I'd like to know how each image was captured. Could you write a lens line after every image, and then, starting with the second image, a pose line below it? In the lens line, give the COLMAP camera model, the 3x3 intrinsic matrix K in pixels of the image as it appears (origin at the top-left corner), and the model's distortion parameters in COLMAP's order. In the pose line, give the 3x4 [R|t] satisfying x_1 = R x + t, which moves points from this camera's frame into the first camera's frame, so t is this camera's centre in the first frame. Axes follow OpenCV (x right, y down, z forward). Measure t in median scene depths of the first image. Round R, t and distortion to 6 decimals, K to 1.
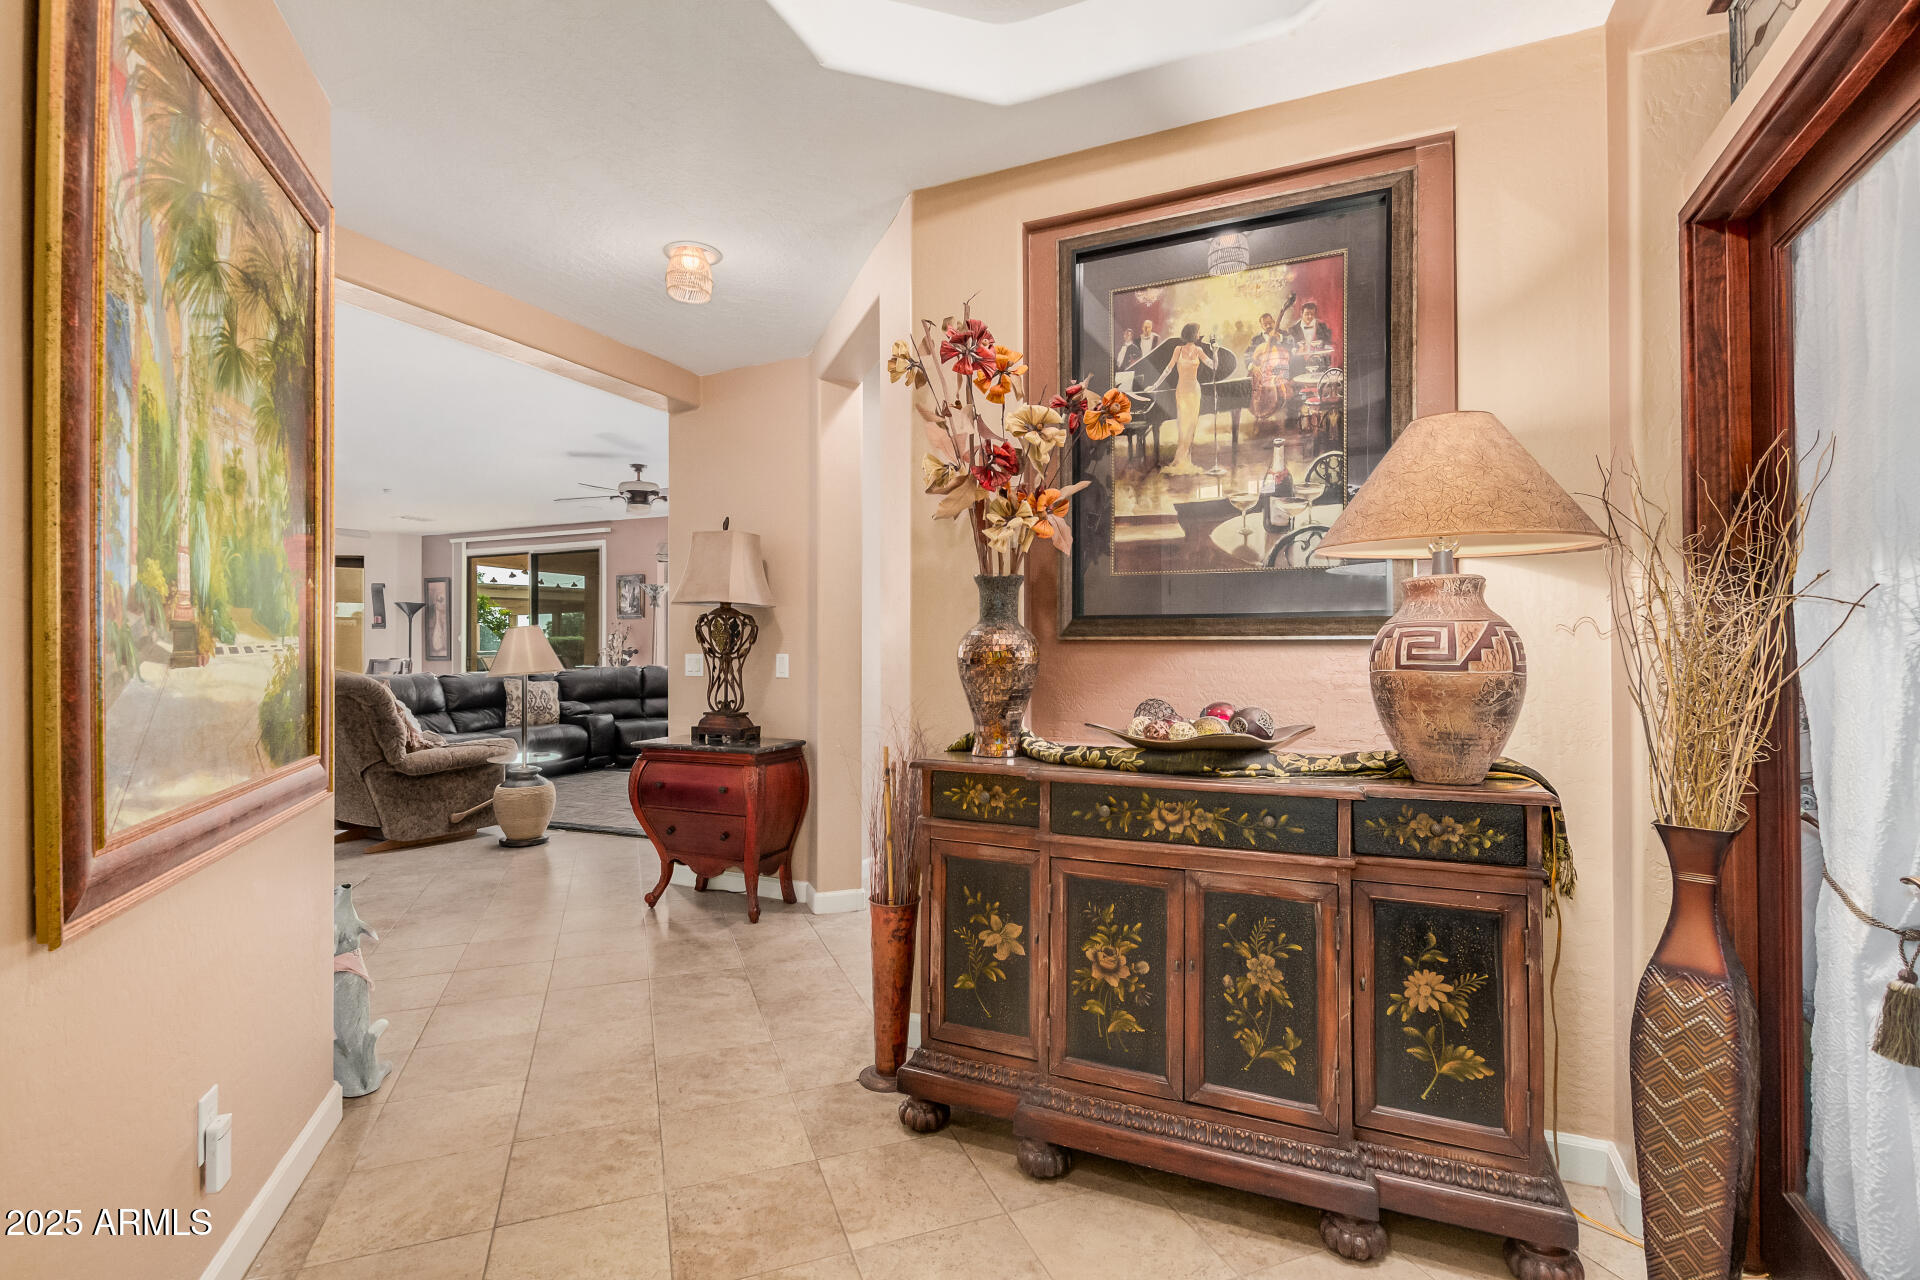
lens RADIAL K [[878.0, 0, 962.7], [0, 878.0, 645.5], [0, 0, 1]] dist [0.001912, -0.000353]
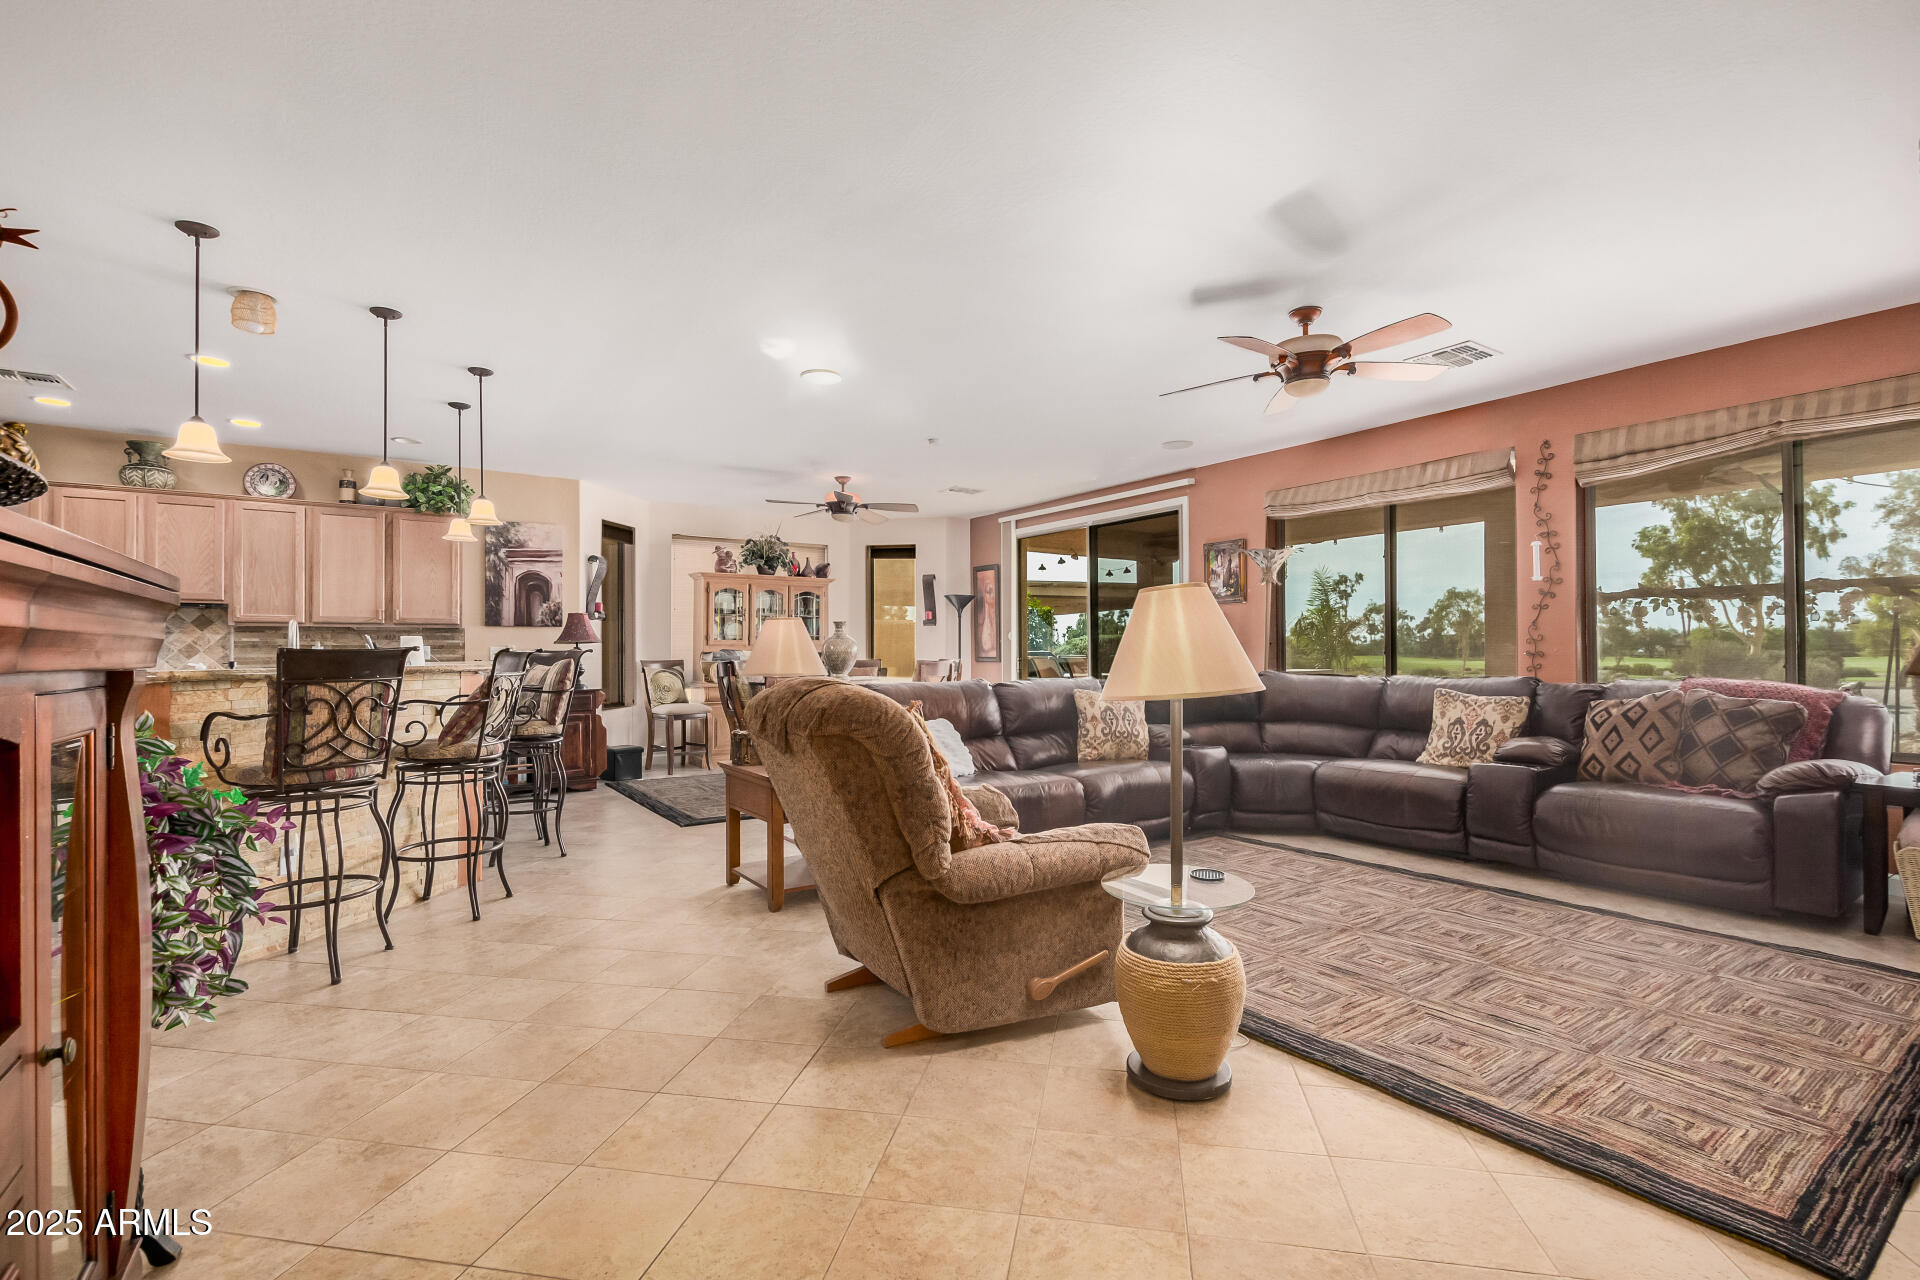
lens RADIAL K [[875.4, 0, 960.8], [0, 875.4, 644.1], [0, 0, 1]] dist [0.005477, -0.000772]
pose [[0.846823, -0.006847, -0.531831, -0.224595], [0.004732, 0.999975, -0.005338, 0.005394], [0.531854, 0.002003, 0.846834, 0.358862]]
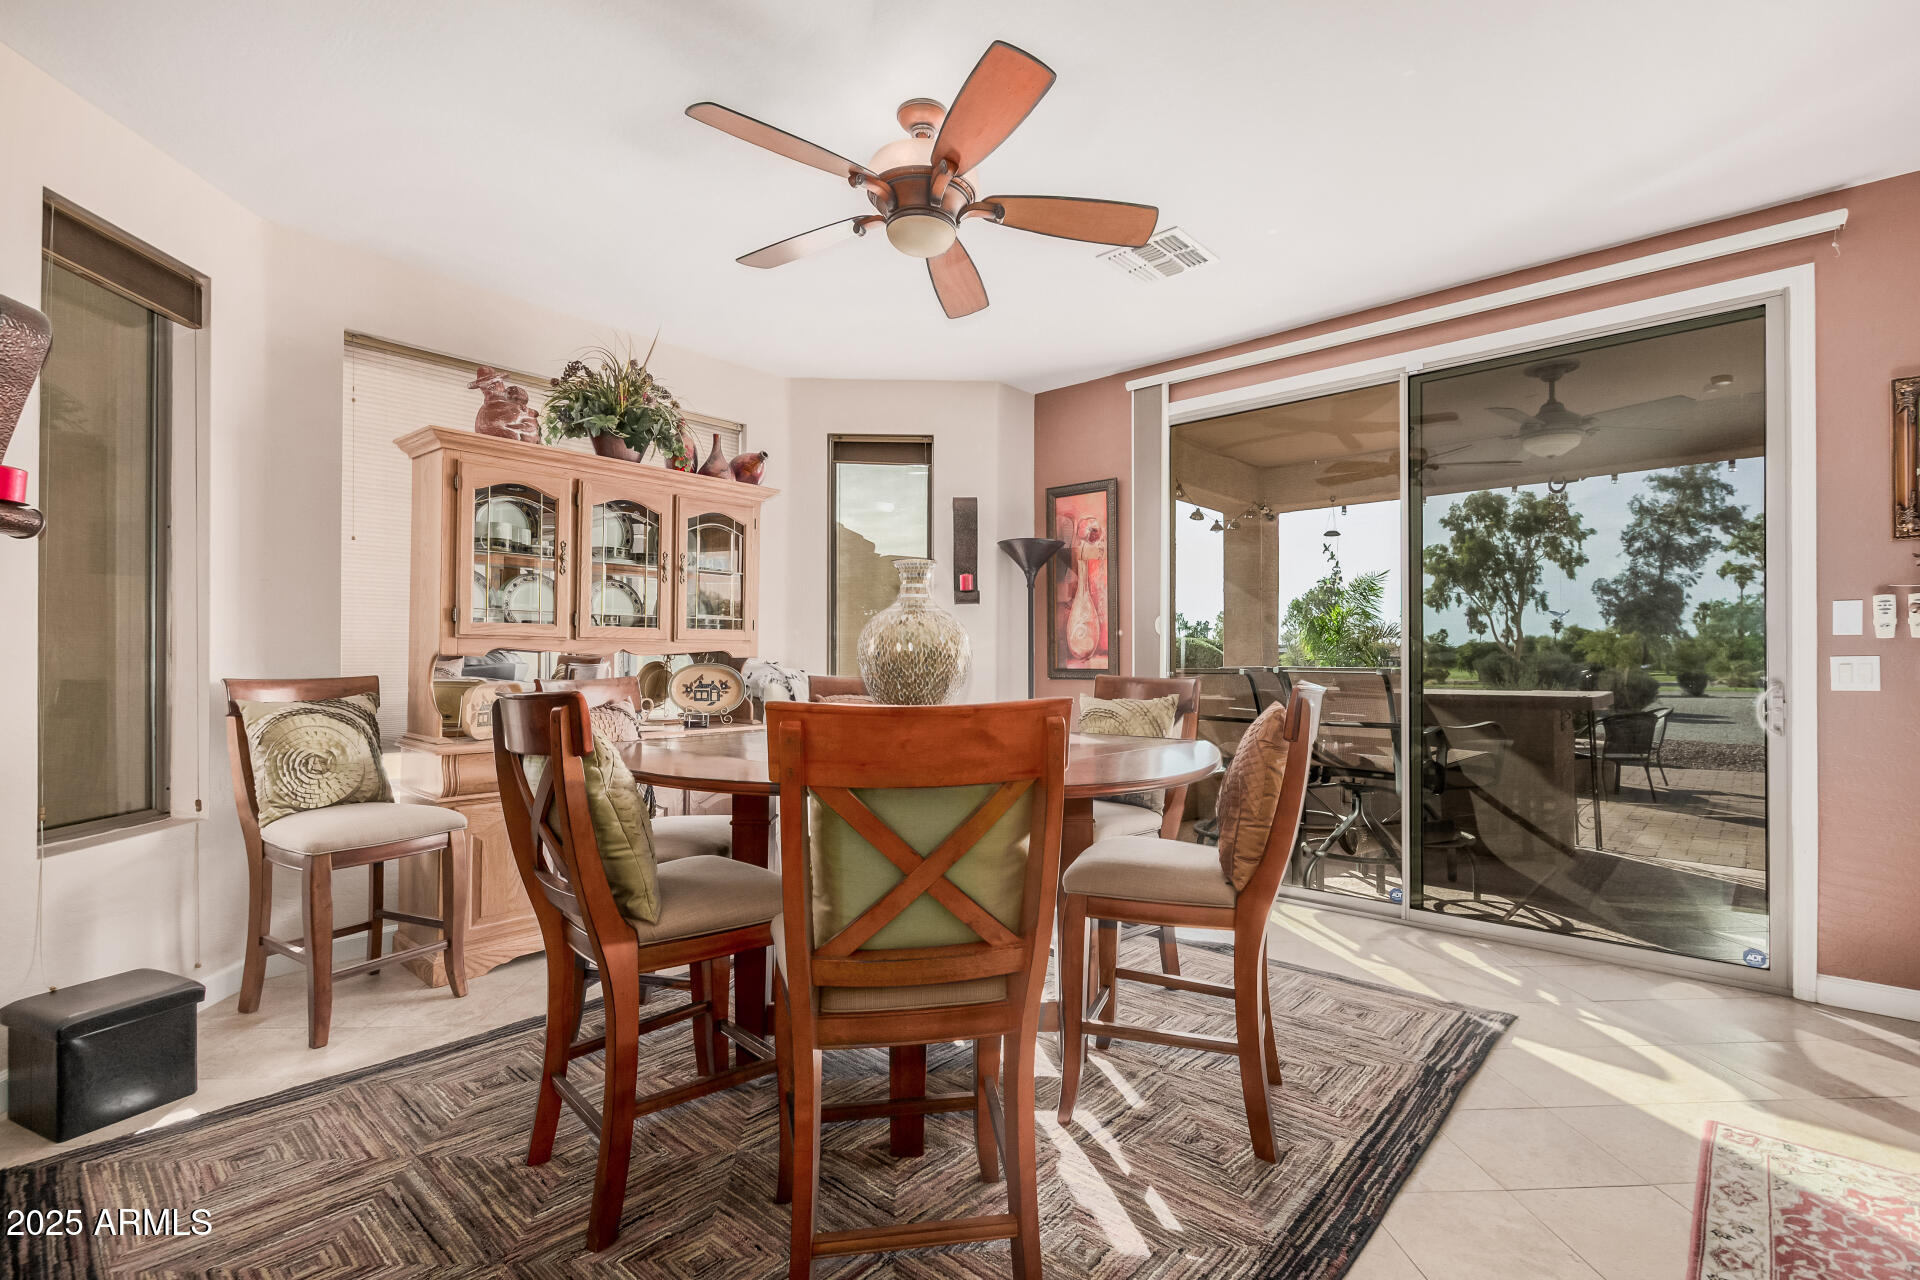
lens RADIAL K [[890.6, 0, 962.0], [0, 890.6, 658.4], [0, 0, 1]] dist [0.002515, 0.000133]
pose [[0.949059, 0.002722, -0.315086, -0.709501], [-0.001974, 0.999994, 0.002695, 0.007812], [0.315092, -0.001936, 0.949059, 0.789903]]
